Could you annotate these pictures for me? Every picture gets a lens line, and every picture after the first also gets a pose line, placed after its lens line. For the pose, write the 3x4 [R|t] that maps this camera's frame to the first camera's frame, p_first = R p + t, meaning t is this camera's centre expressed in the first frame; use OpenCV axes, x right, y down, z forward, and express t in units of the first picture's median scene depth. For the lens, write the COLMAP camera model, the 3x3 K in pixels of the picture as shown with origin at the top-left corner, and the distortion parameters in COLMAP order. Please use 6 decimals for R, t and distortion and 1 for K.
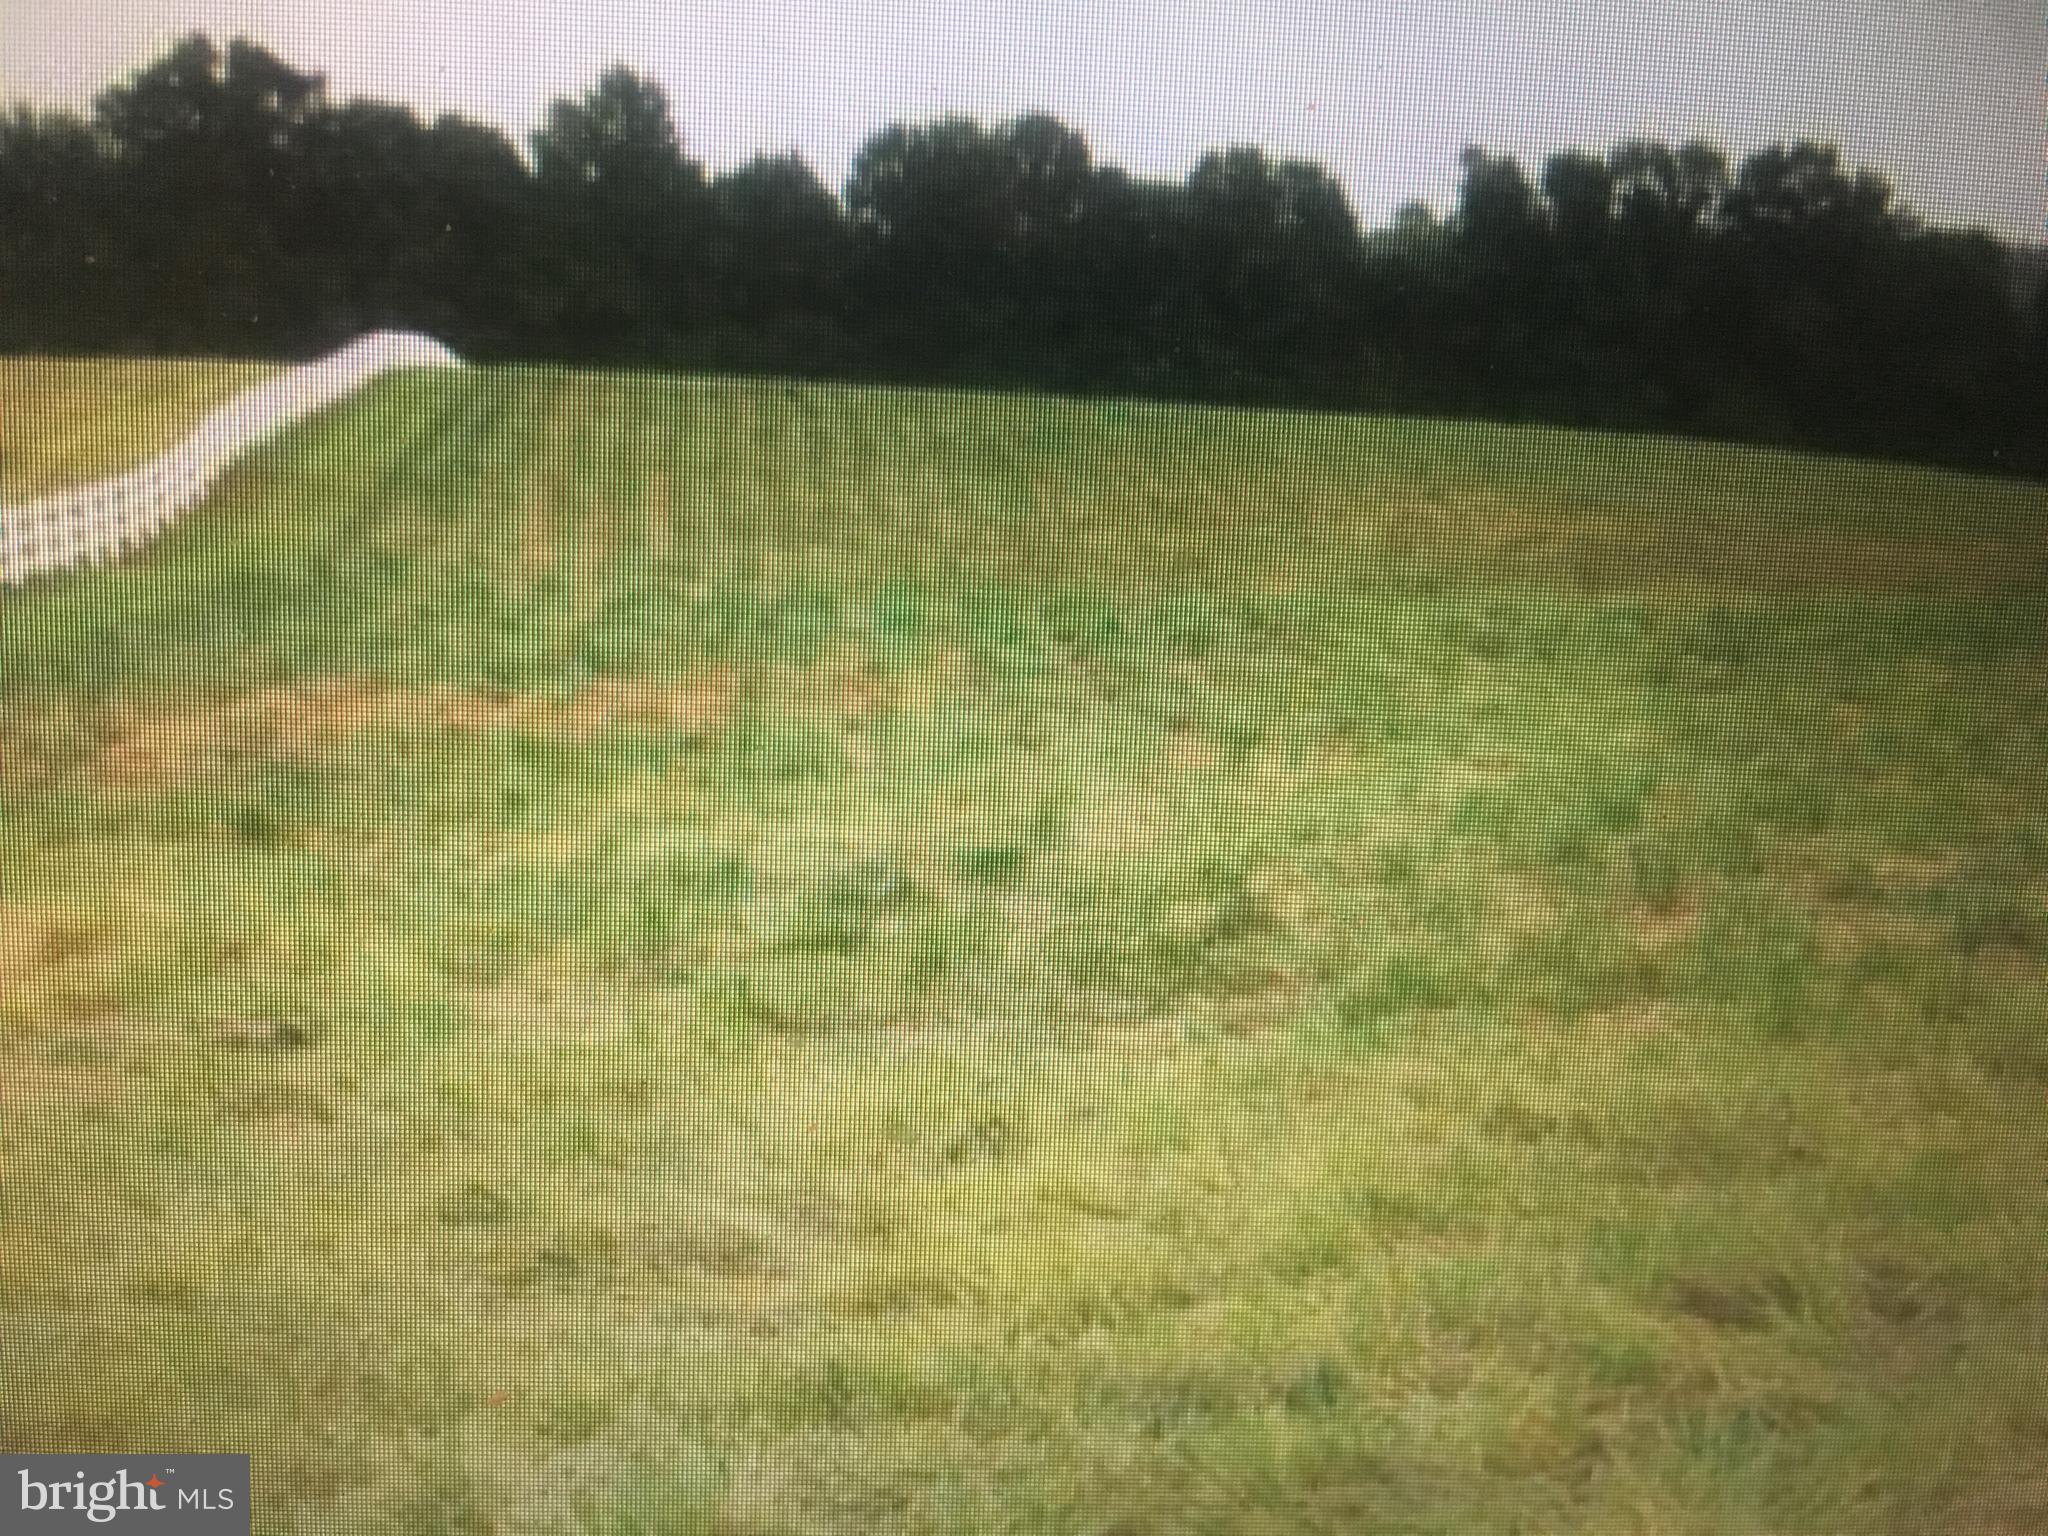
lens RADIAL K [[1694.4, 0, 1036.2], [0, 1694.4, 774.1], [0, 0, 1]] dist [0.015237, -0.006206]
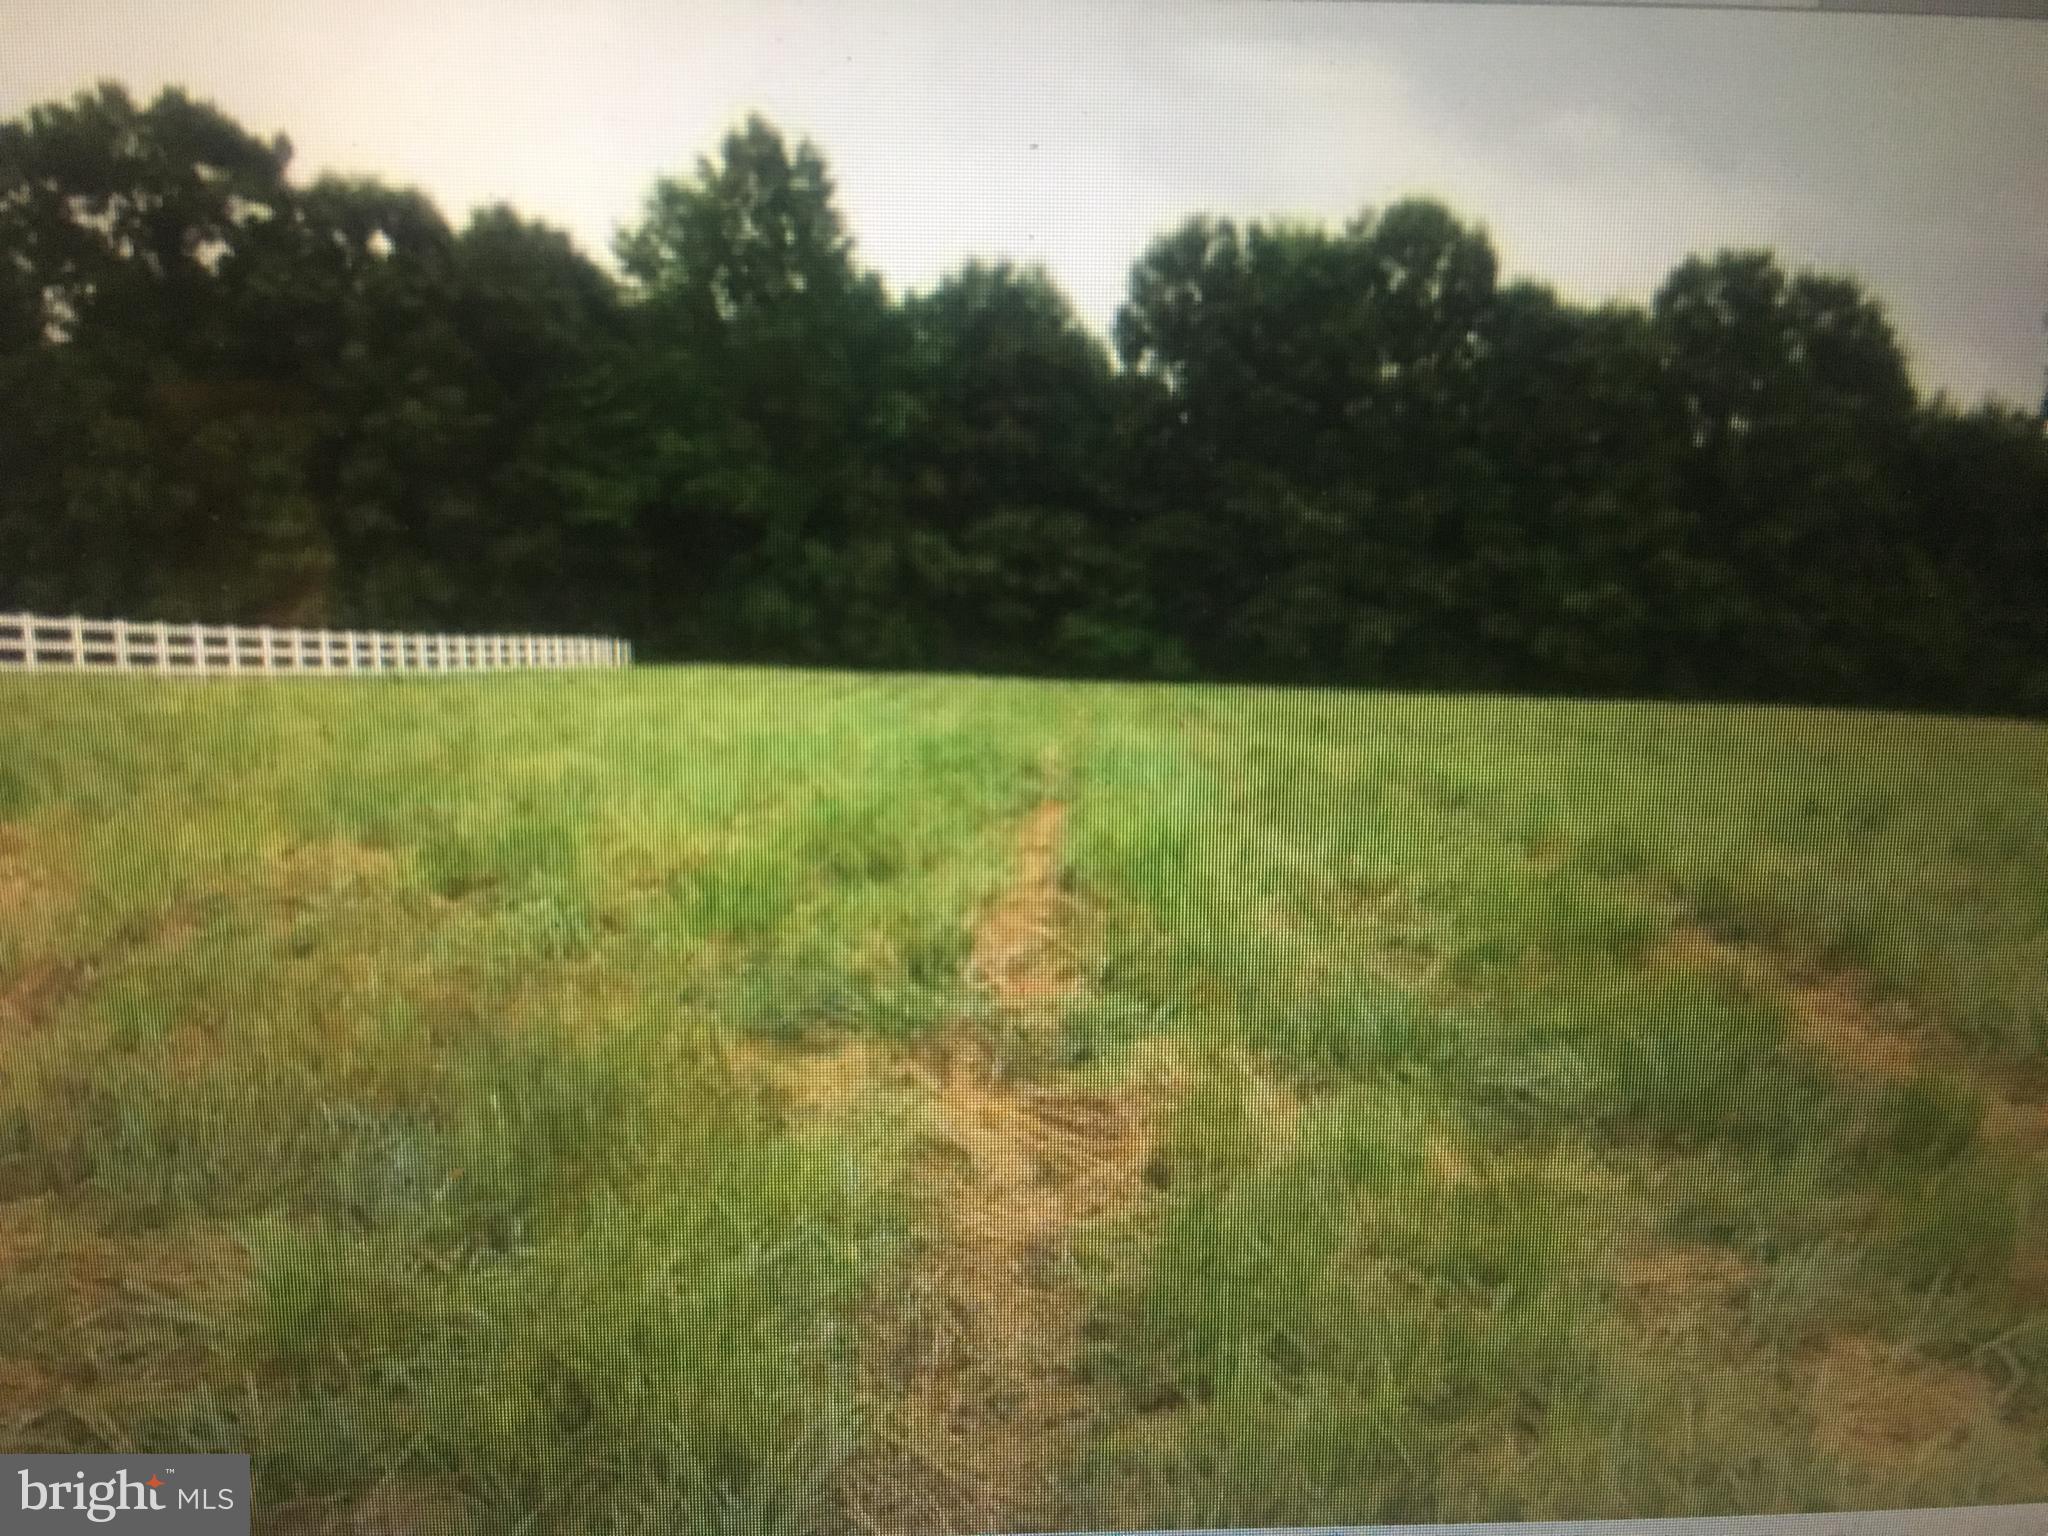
lens RADIAL K [[1694.4, 0, 1014.9], [0, 1694.4, 771.2], [0, 0, 1]] dist [0.015237, -0.006206]
pose [[0.983164, 0.023636, -0.181188, -0.024635], [-0.044536, 0.992691, -0.112165, -0.089160], [0.177212, 0.118346, 0.977031, 0.338602]]
